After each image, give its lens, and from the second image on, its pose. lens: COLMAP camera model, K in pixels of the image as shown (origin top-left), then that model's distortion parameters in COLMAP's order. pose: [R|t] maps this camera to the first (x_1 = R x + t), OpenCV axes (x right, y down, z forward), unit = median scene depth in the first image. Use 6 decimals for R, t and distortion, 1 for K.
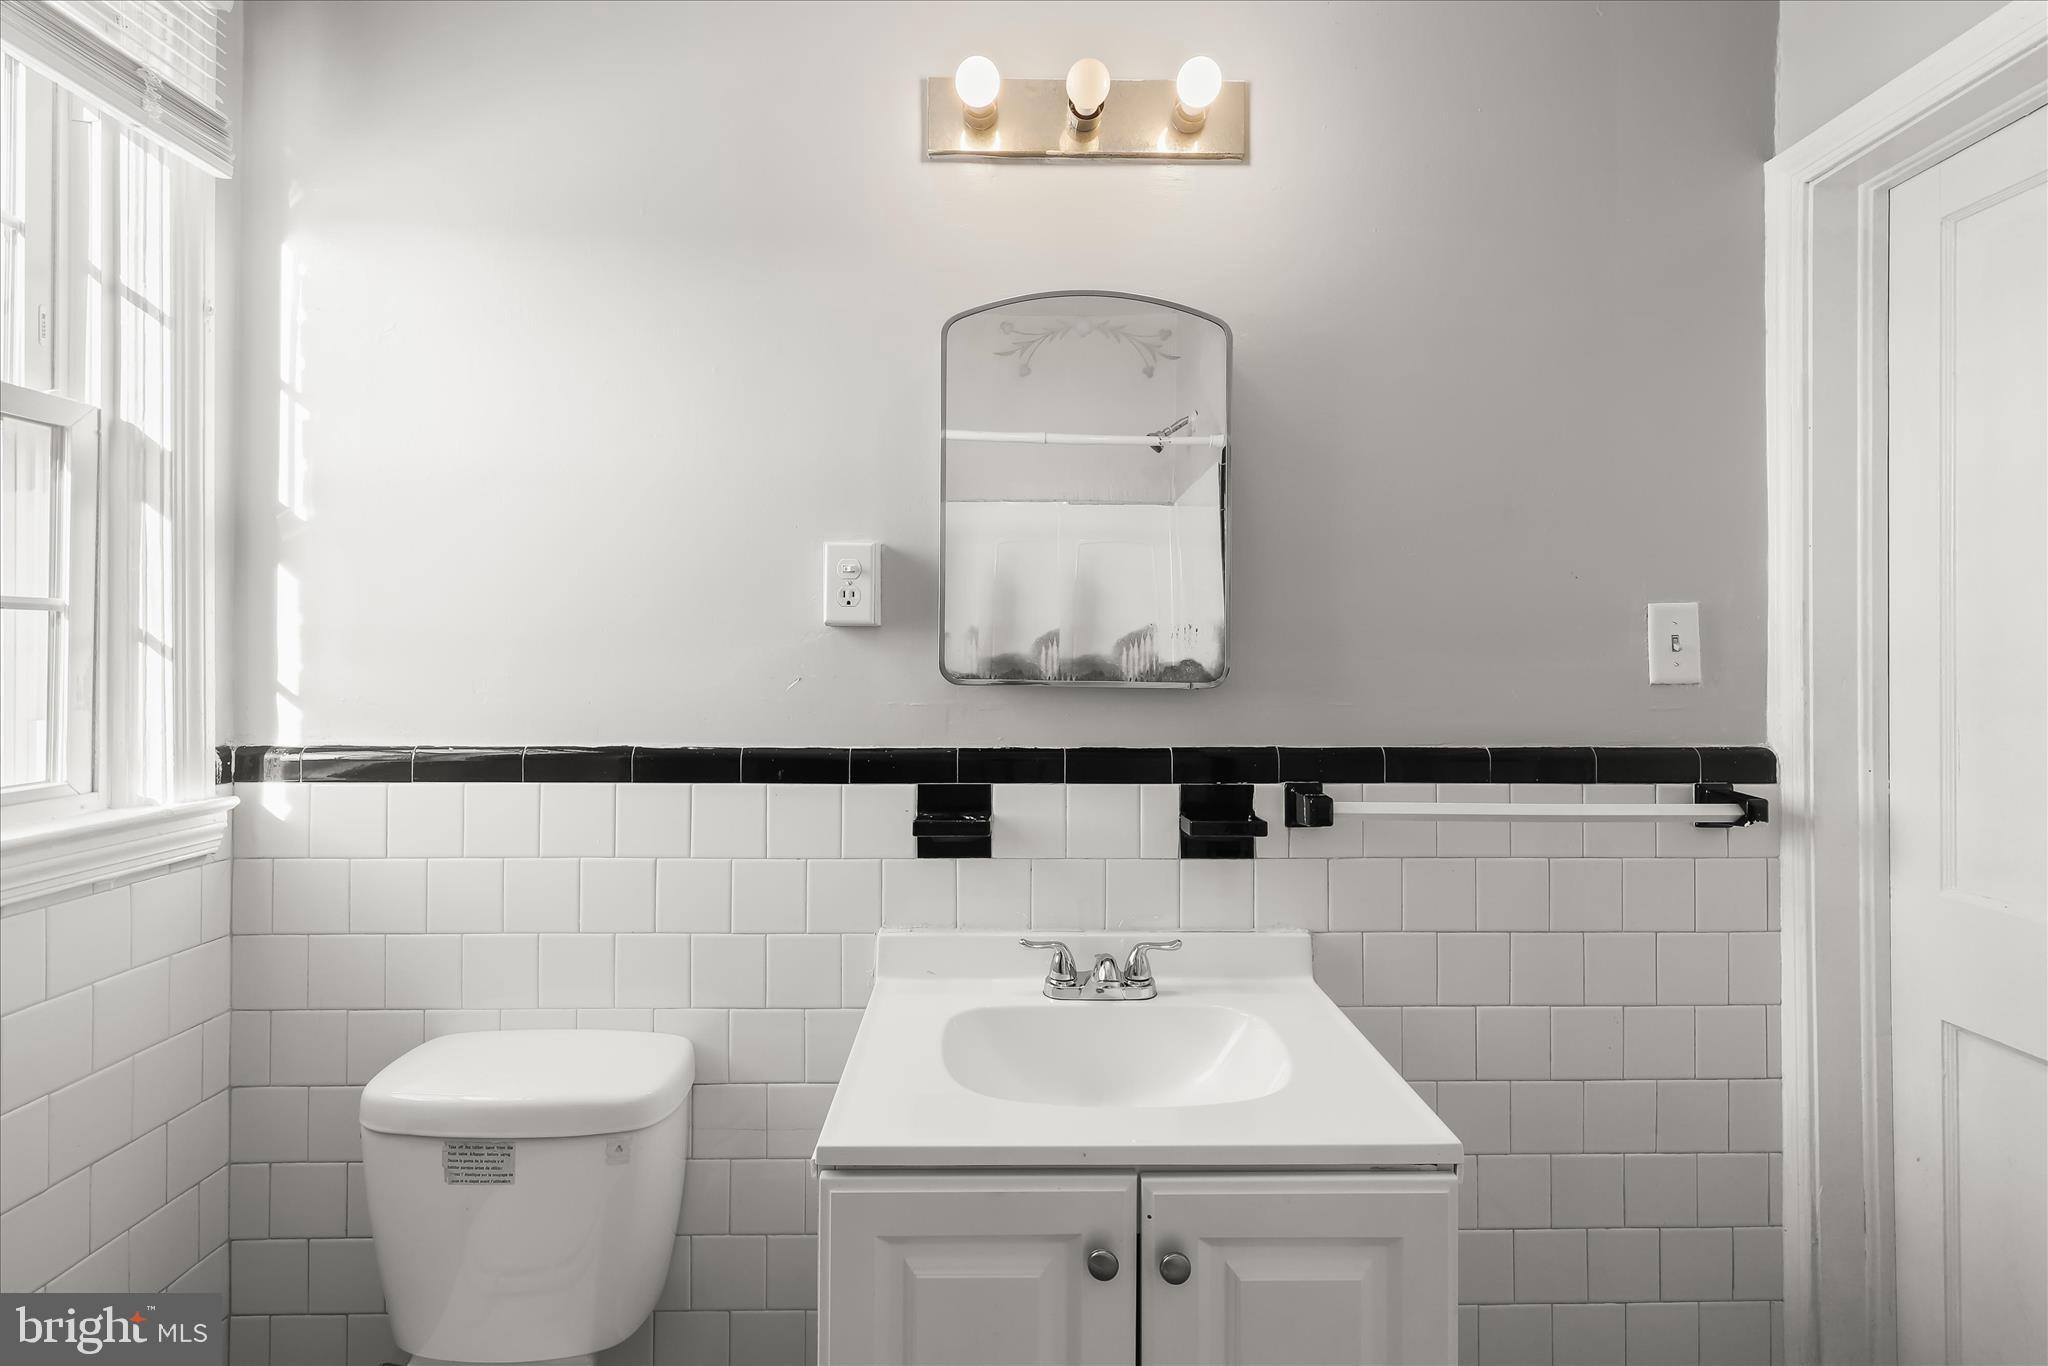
lens RADIAL K [[987.9, 0, 1029.5], [0, 987.9, 626.1], [0, 0, 1]] dist [-0.003361, -0.000293]
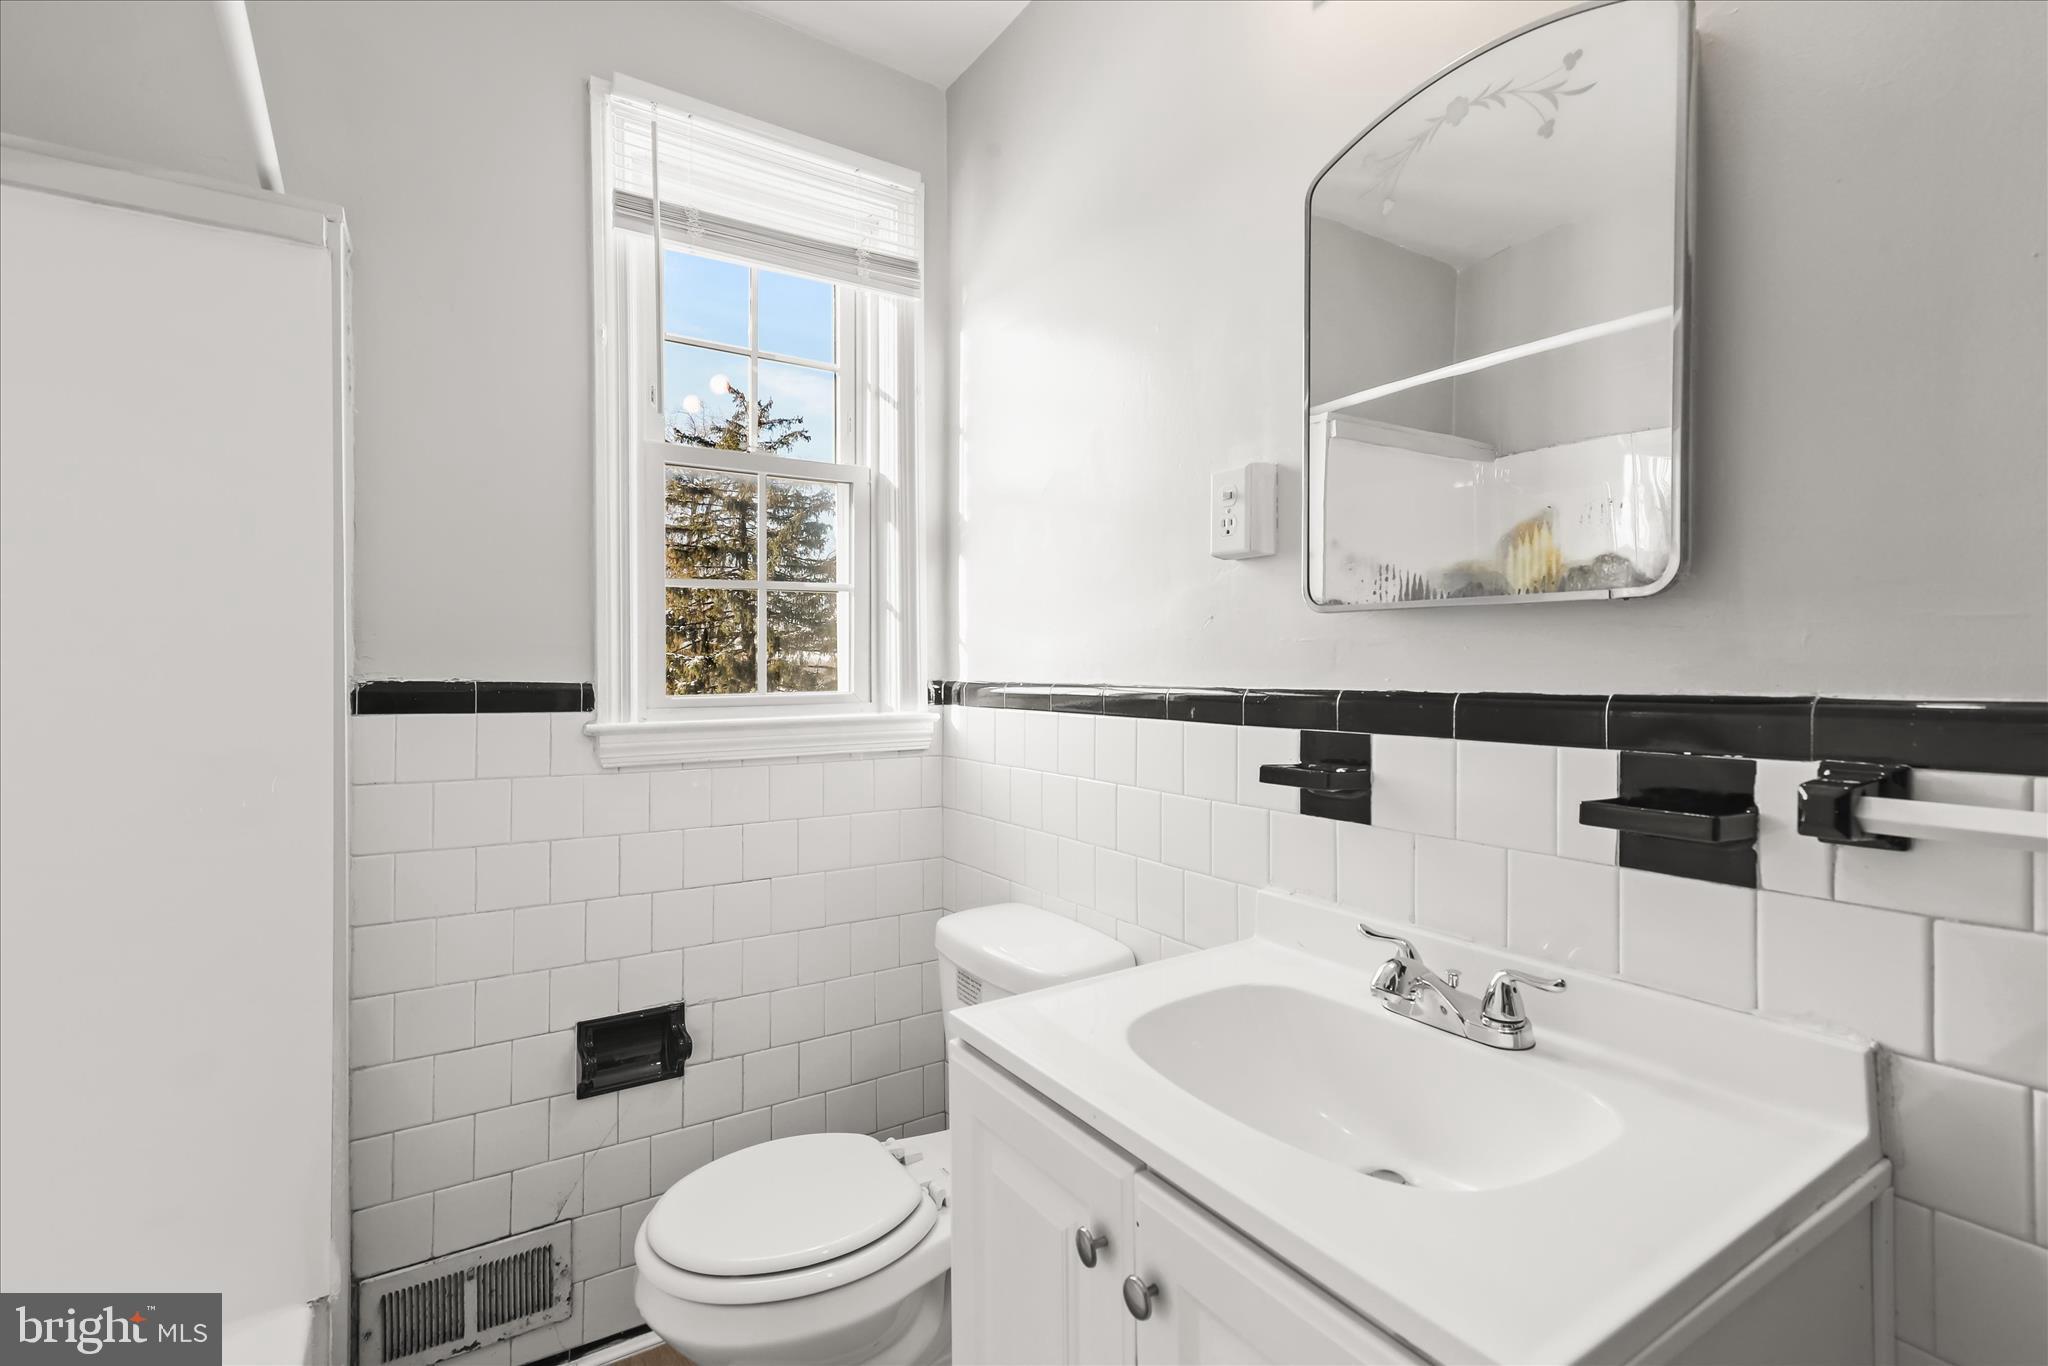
lens RADIAL K [[956.7, 0, 1018.9], [0, 956.7, 670.1], [0, 0, 1]] dist [-0.008824, -0.000441]
pose [[0.512781, -0.002668, -0.858515, 0.494444], [0.029713, 0.999451, 0.014642, 0.088595], [0.858005, -0.033017, 0.512579, 0.356708]]
